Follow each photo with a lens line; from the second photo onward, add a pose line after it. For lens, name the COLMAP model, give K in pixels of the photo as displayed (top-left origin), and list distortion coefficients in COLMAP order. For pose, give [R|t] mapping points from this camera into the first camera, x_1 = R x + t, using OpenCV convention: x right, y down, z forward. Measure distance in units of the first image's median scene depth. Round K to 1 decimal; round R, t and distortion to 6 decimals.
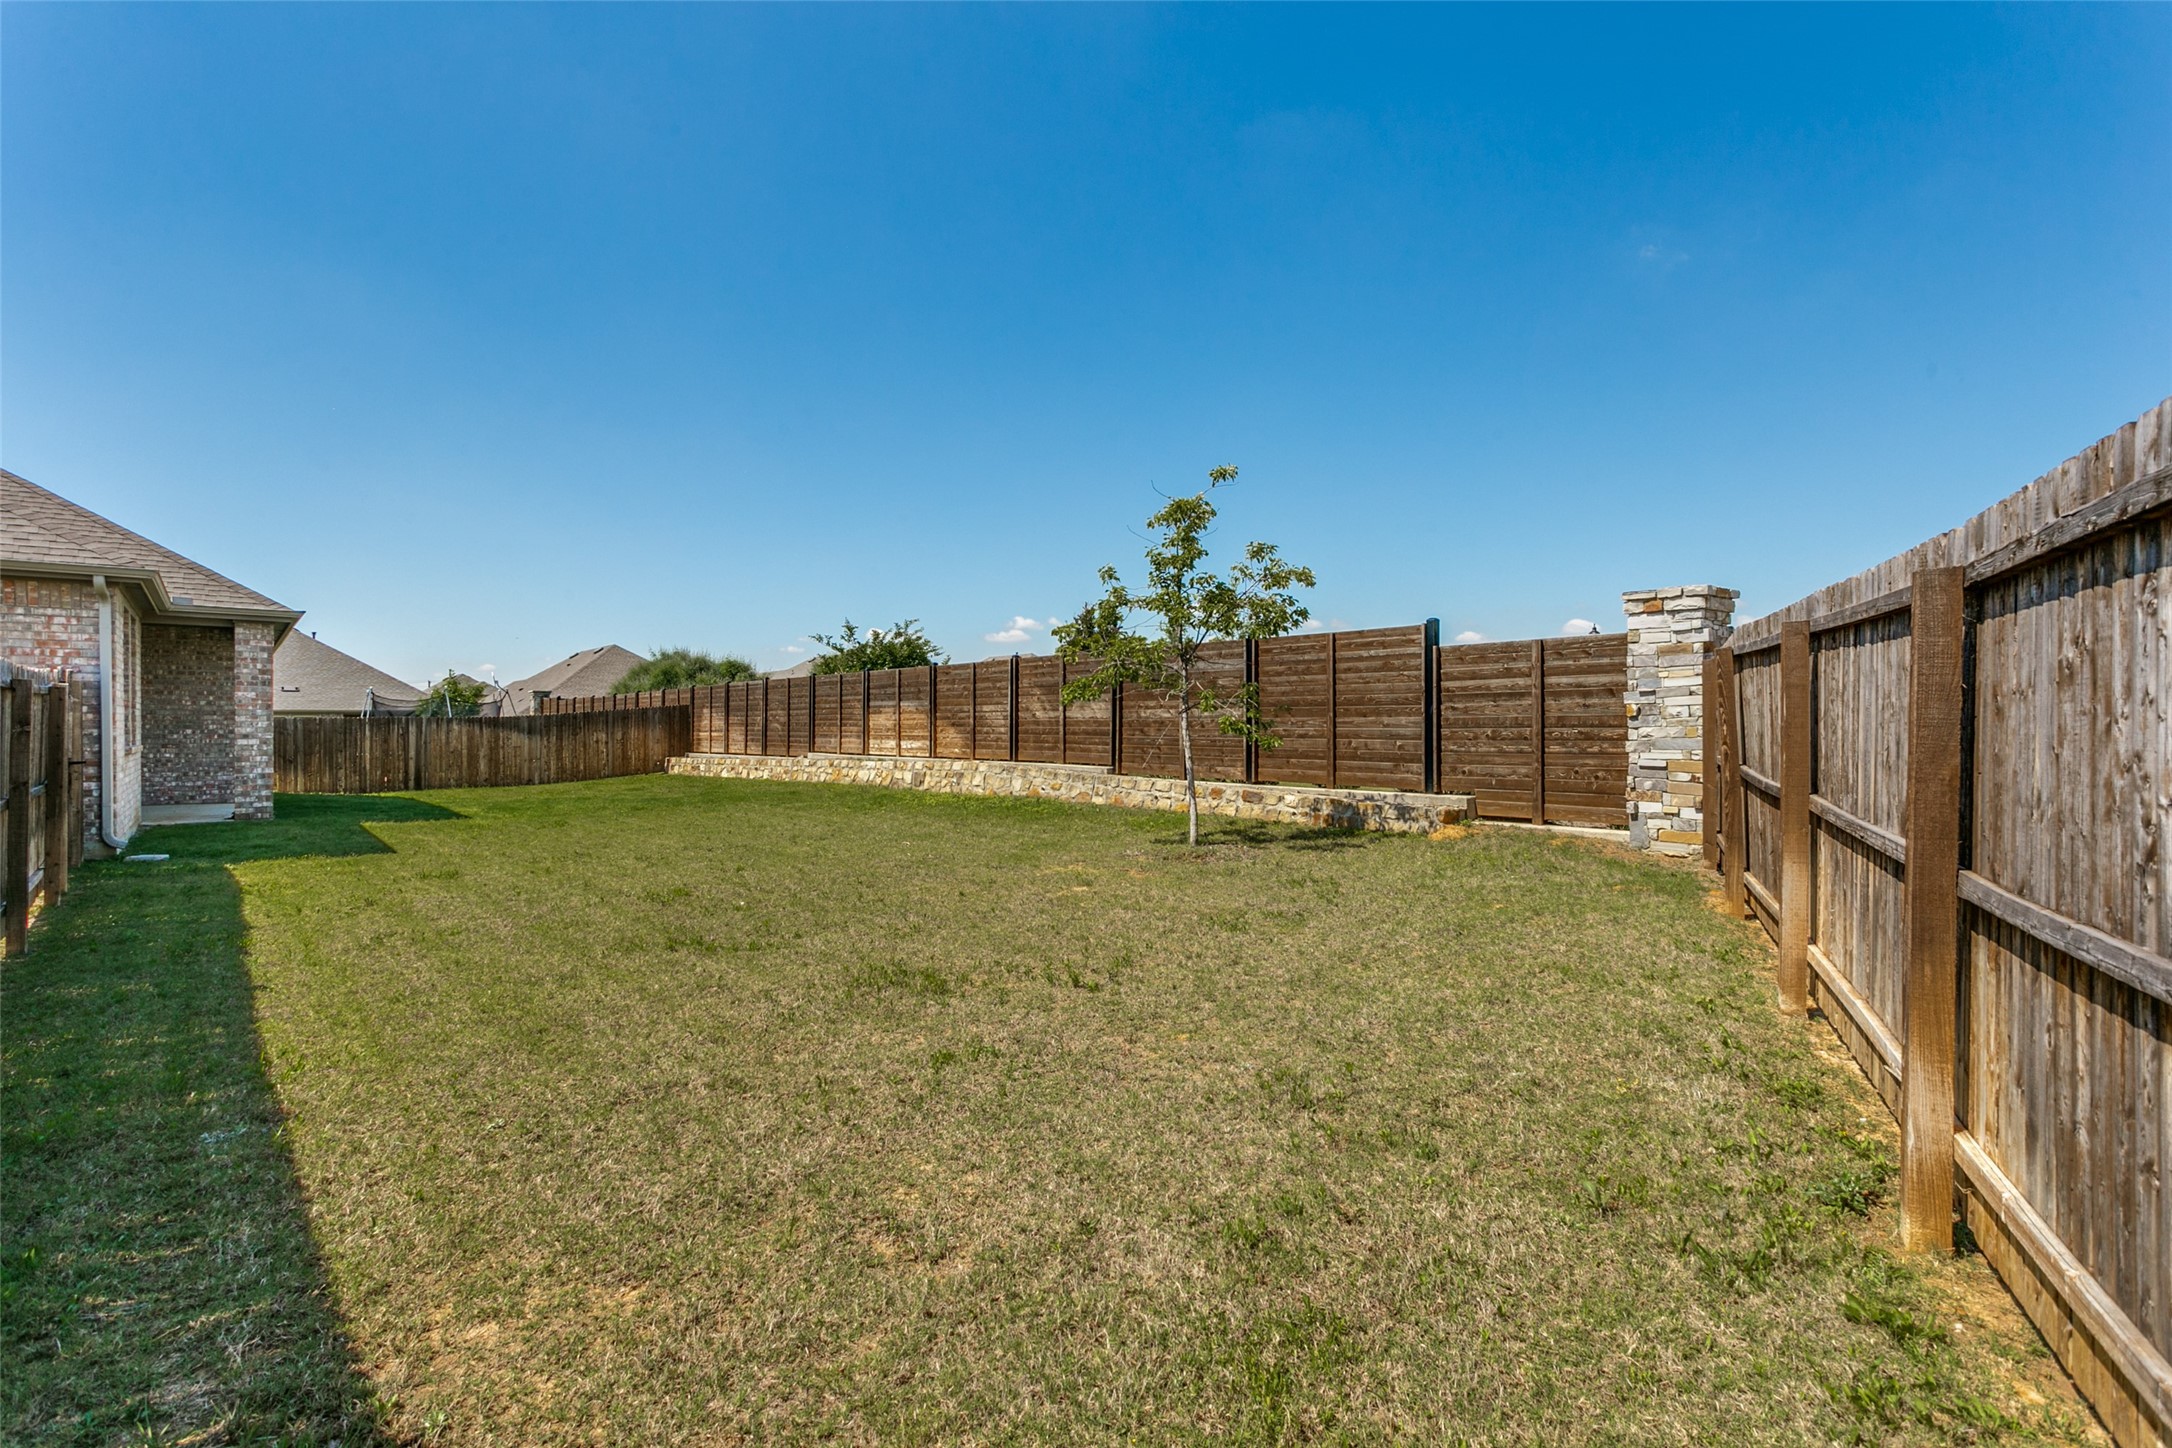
lens RADIAL K [[1028.4, 0, 1090.8], [0, 1028.4, 729.5], [0, 0, 1]] dist [0.003939, 0.000765]
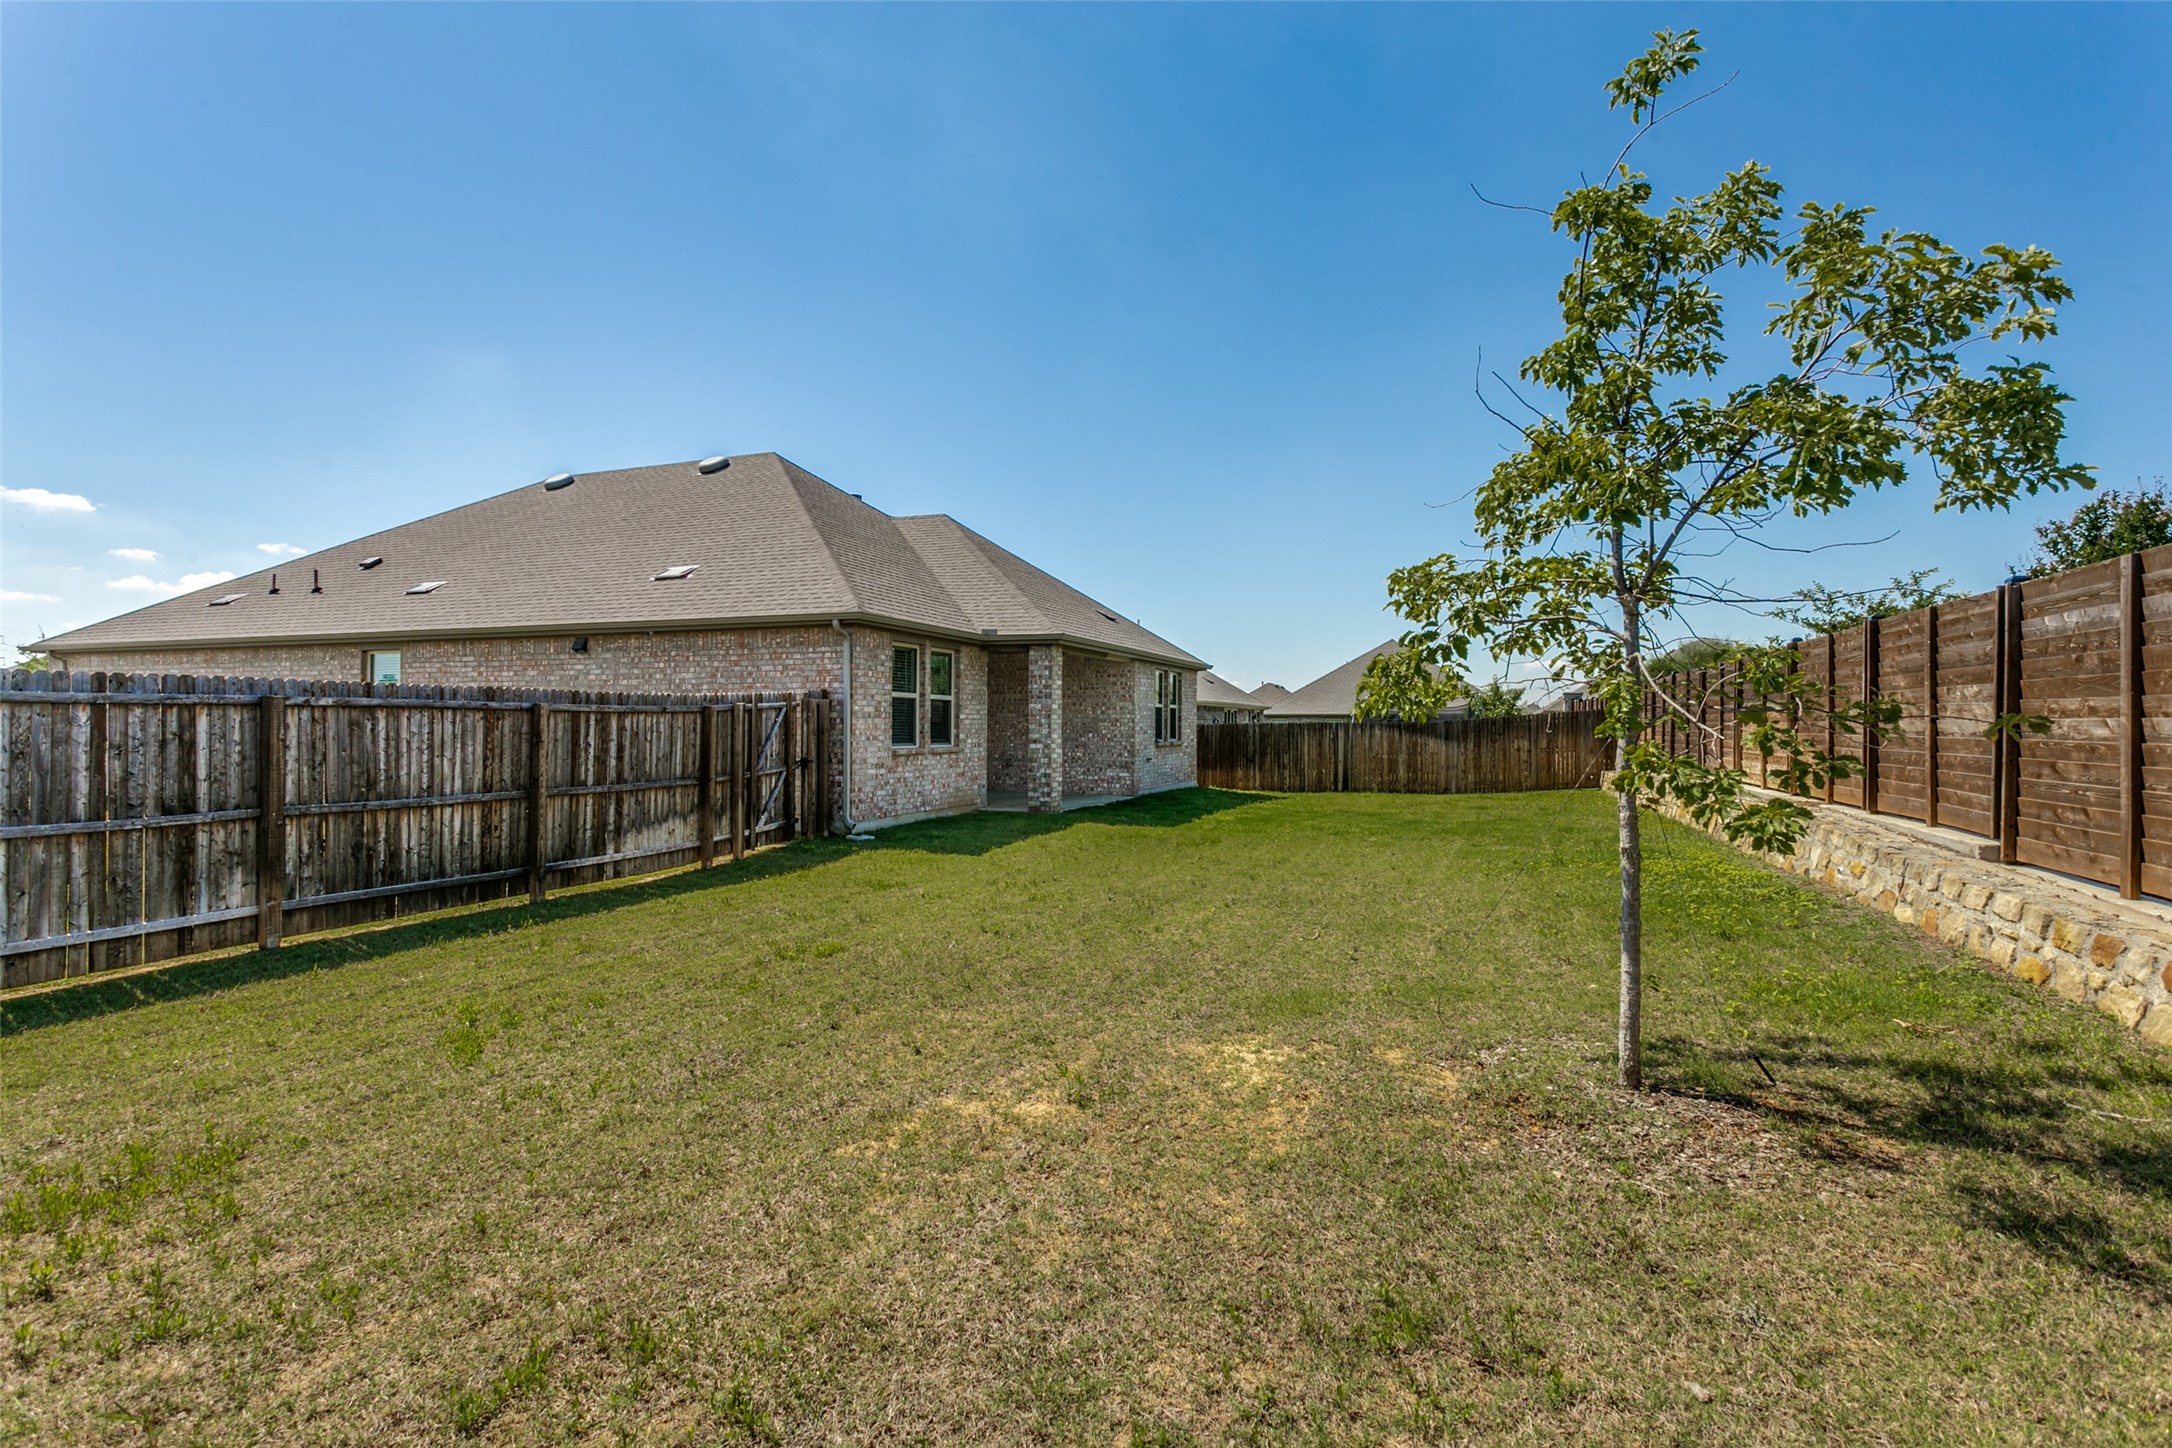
lens RADIAL K [[1028.4, 0, 1088.0], [0, 1028.4, 724.4], [0, 0, 1]] dist [0.003939, 0.000765]
pose [[0.485639, 0.004713, -0.874147, 0.137214], [-0.009824, 0.999952, -0.000066, -0.007374], [0.874104, 0.008619, 0.485662, 0.260954]]
